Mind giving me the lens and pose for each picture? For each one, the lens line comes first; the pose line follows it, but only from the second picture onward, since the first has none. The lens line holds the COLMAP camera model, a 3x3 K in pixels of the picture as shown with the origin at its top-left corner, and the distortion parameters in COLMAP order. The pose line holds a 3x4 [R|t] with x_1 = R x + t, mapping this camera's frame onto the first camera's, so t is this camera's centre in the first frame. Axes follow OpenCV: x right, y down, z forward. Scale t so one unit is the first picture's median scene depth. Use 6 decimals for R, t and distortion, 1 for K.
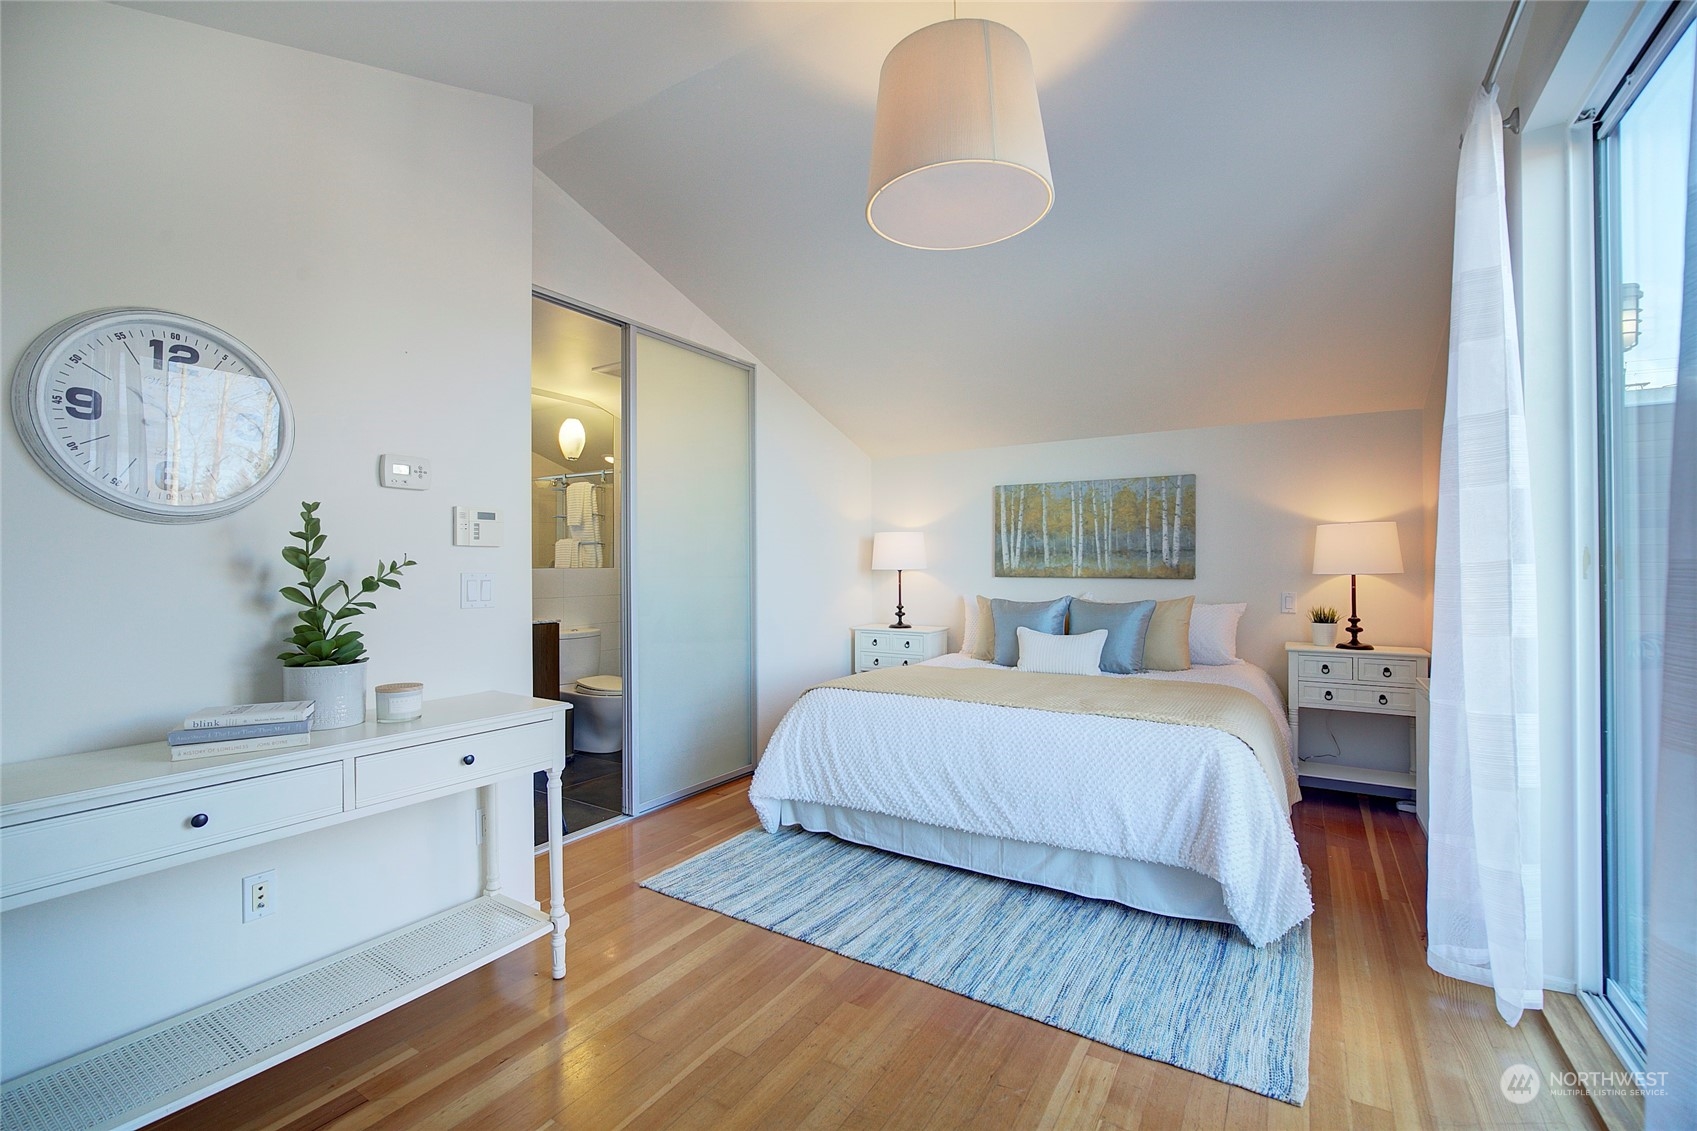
lens RADIAL K [[733.0, 0, 862.1], [0, 733.0, 567.9], [0, 0, 1]] dist [-0.017925, 0.003518]
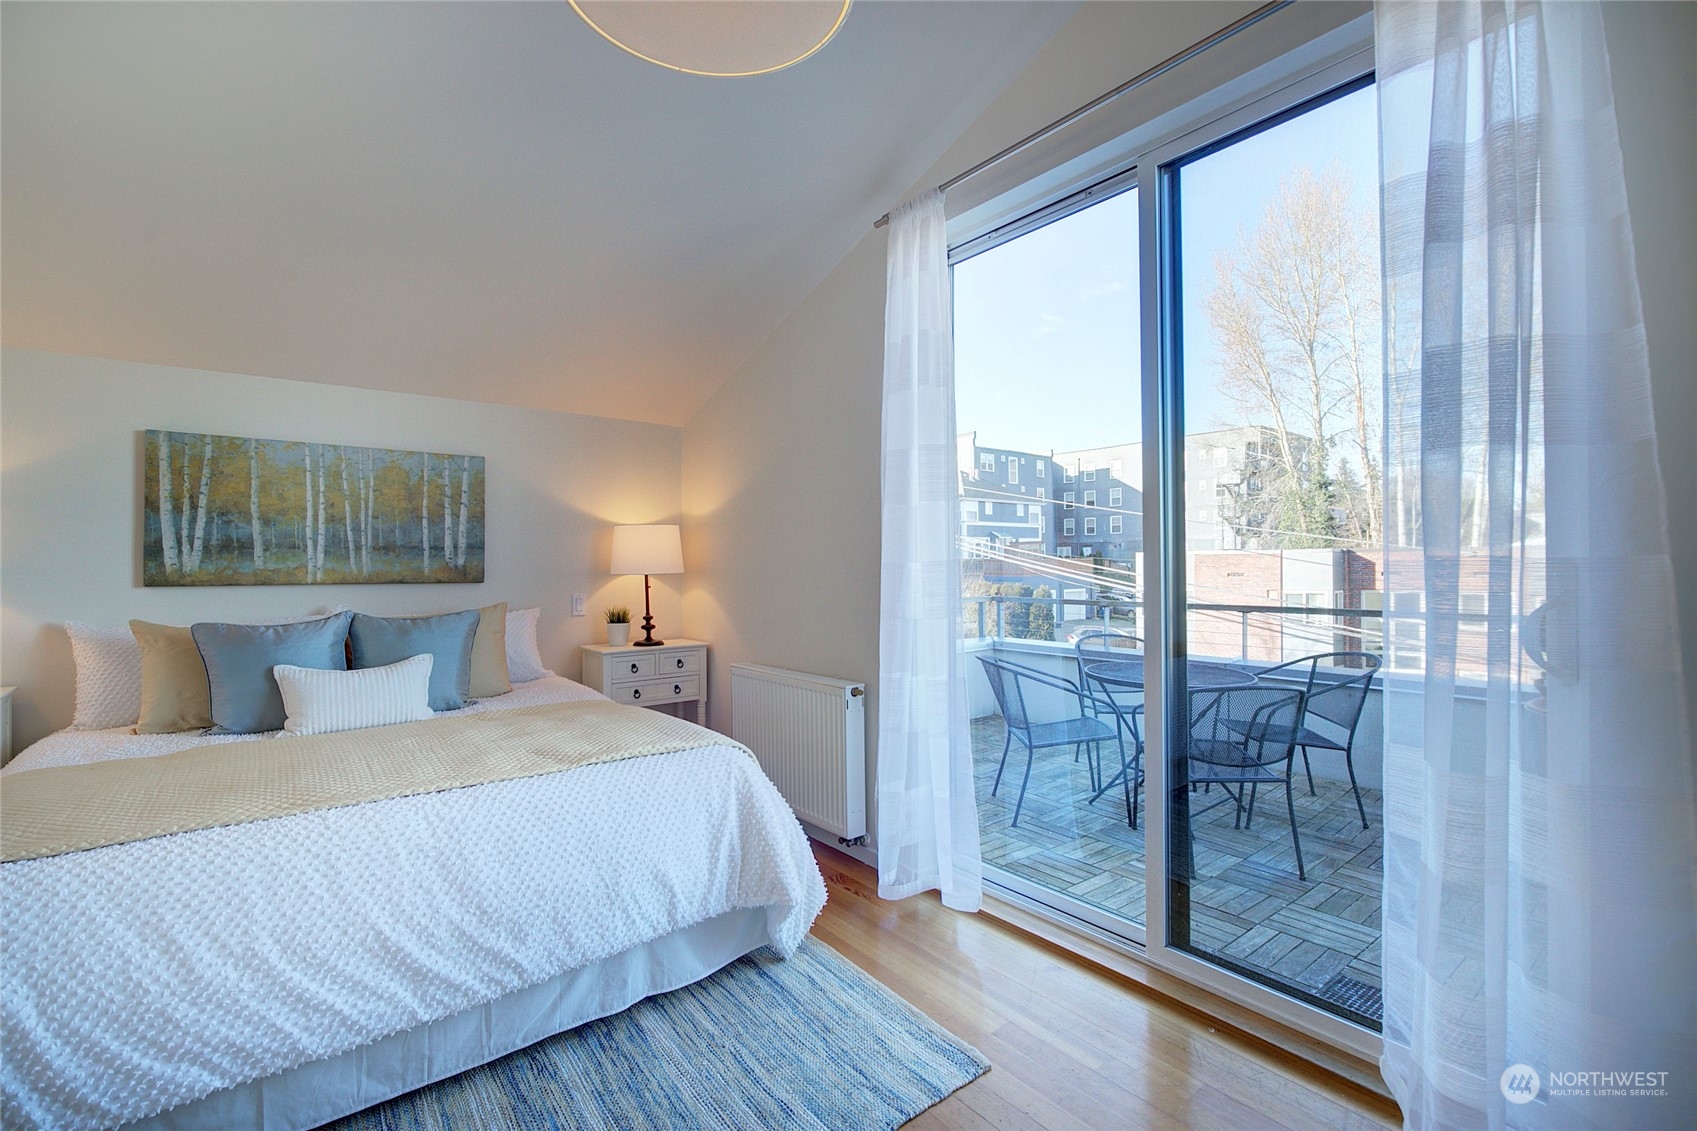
lens RADIAL K [[733.0, 0, 854.2], [0, 733.0, 562.9], [0, 0, 1]] dist [-0.017925, 0.003518]
pose [[0.343586, 0.003848, 0.939113, -0.183943], [0.006956, 0.999954, -0.006642, 0.001364], [-0.939096, 0.008815, 0.343543, 0.313779]]
